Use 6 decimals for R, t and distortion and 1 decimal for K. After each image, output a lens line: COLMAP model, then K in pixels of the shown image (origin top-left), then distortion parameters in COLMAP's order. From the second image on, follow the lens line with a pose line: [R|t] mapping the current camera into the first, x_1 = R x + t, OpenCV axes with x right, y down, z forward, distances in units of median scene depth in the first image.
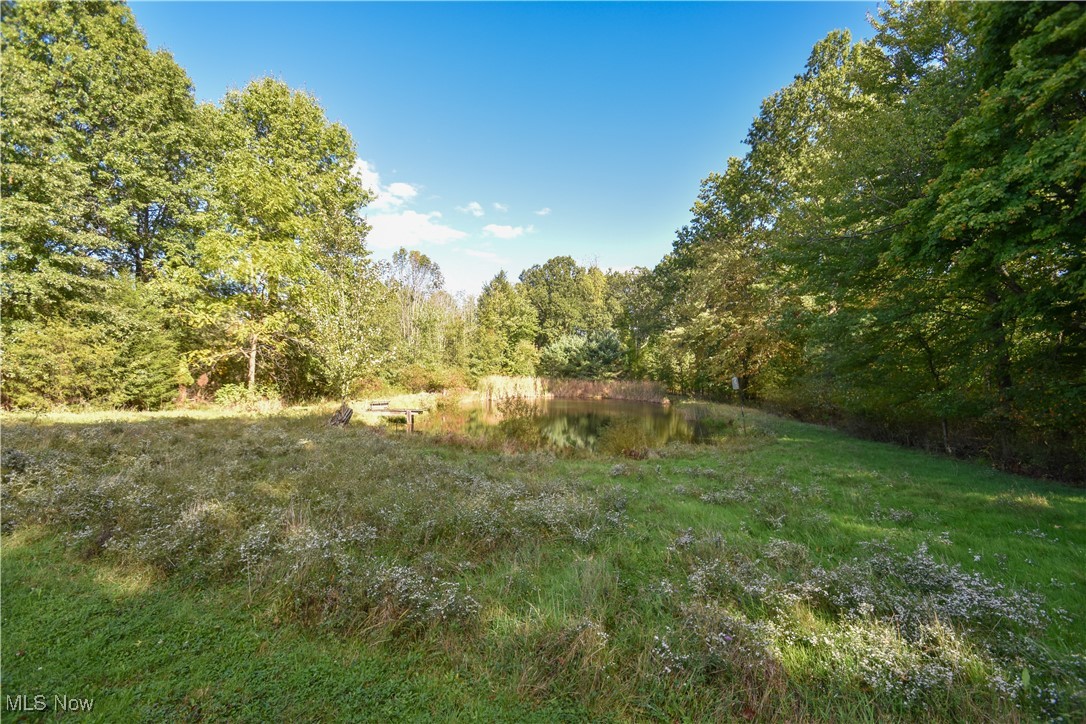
lens RADIAL K [[484.0, 0, 544.5], [0, 484.0, 383.8], [0, 0, 1]] dist [0.018546, -0.013803]
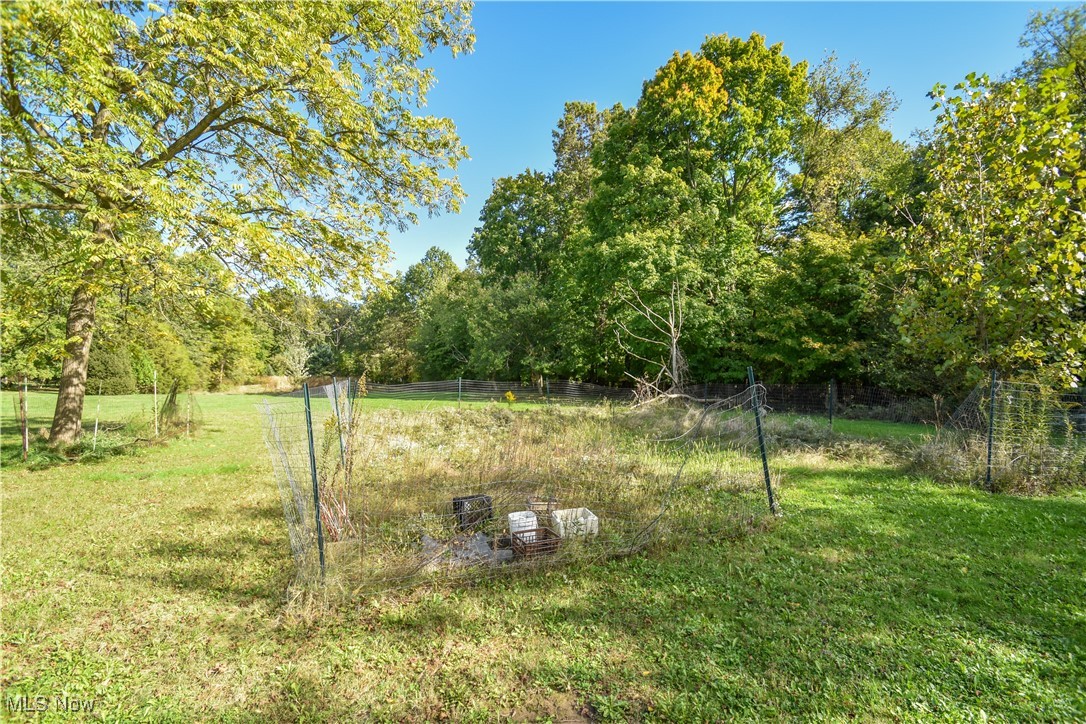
lens RADIAL K [[484.0, 0, 544.5], [0, 484.0, 383.8], [0, 0, 1]] dist [0.018546, -0.013803]
pose [[0.794985, -0.026109, 0.606067, -0.268320], [0.013670, 0.999591, 0.025131, -0.013276], [-0.606475, -0.011694, 0.795017, -0.716618]]
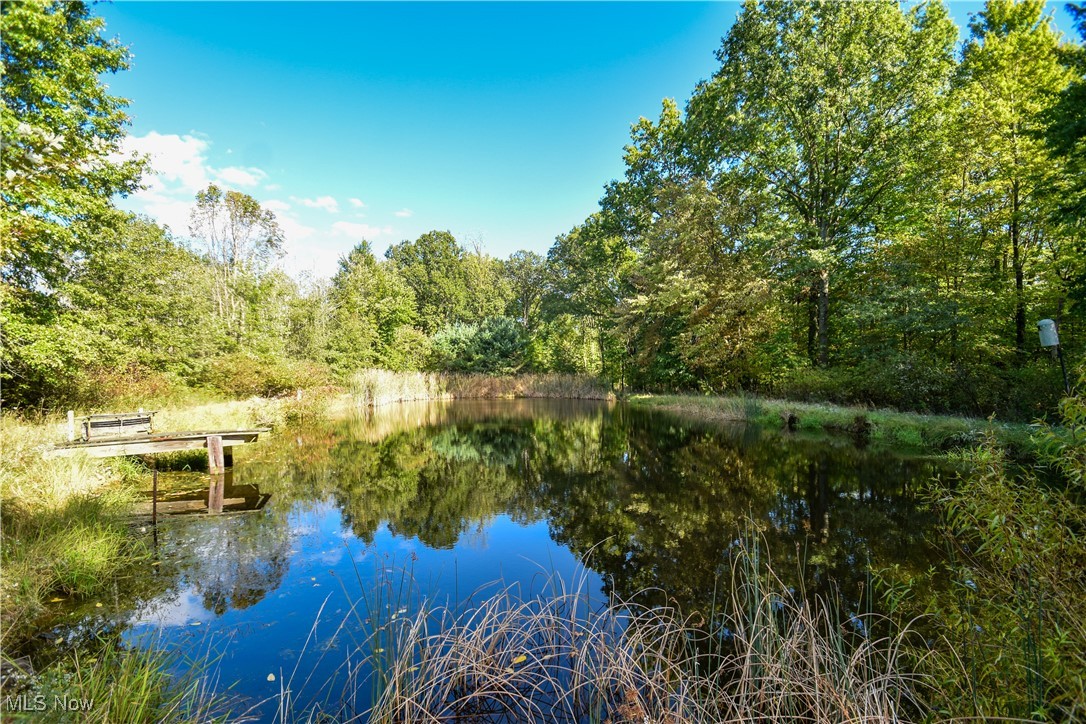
lens RADIAL K [[484.0, 0, 544.5], [0, 484.0, 383.8], [0, 0, 1]] dist [0.018546, -0.013803]
pose [[0.957005, -0.033356, 0.288148, -0.046572], [0.035238, 0.999378, -0.001346, 0.008094], [-0.287924, 0.011442, 0.957585, 0.183309]]
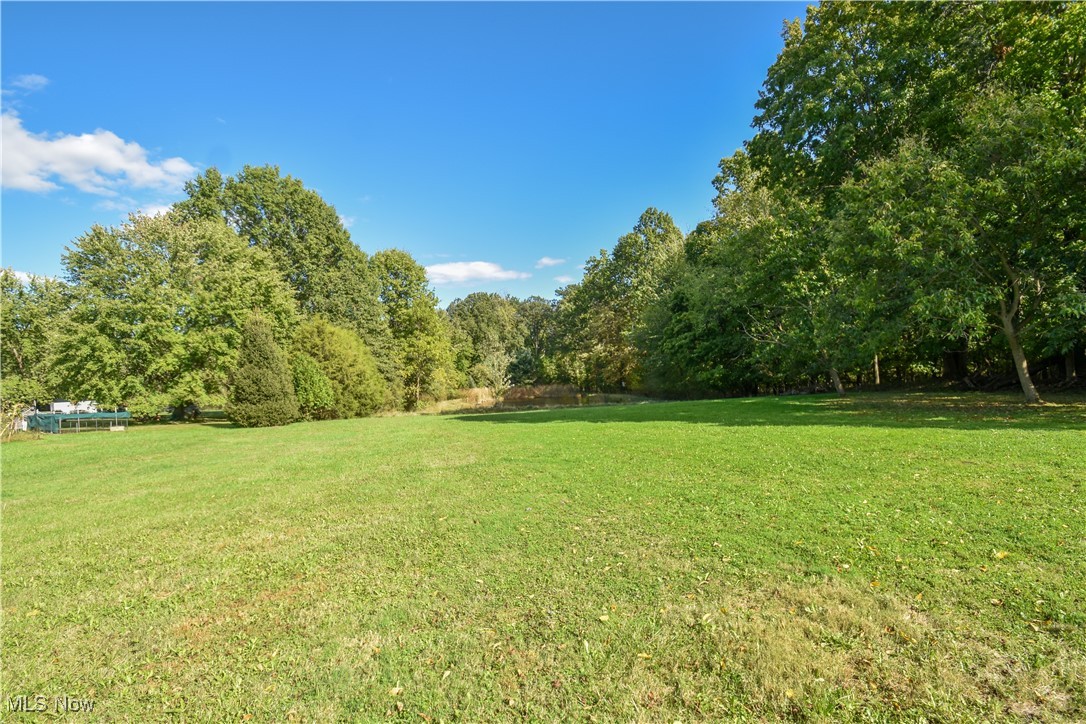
lens RADIAL K [[535.0, 0, 543.0], [0, 535.0, 362.0], [0, 0, 1]] dist [0.000031, -0.000064]
pose [[0.962298, -0.062874, 0.264631, -0.228555], [0.075768, 0.996371, -0.038792, -0.011702], [-0.261232, 0.057380, 0.963569, -0.497191]]
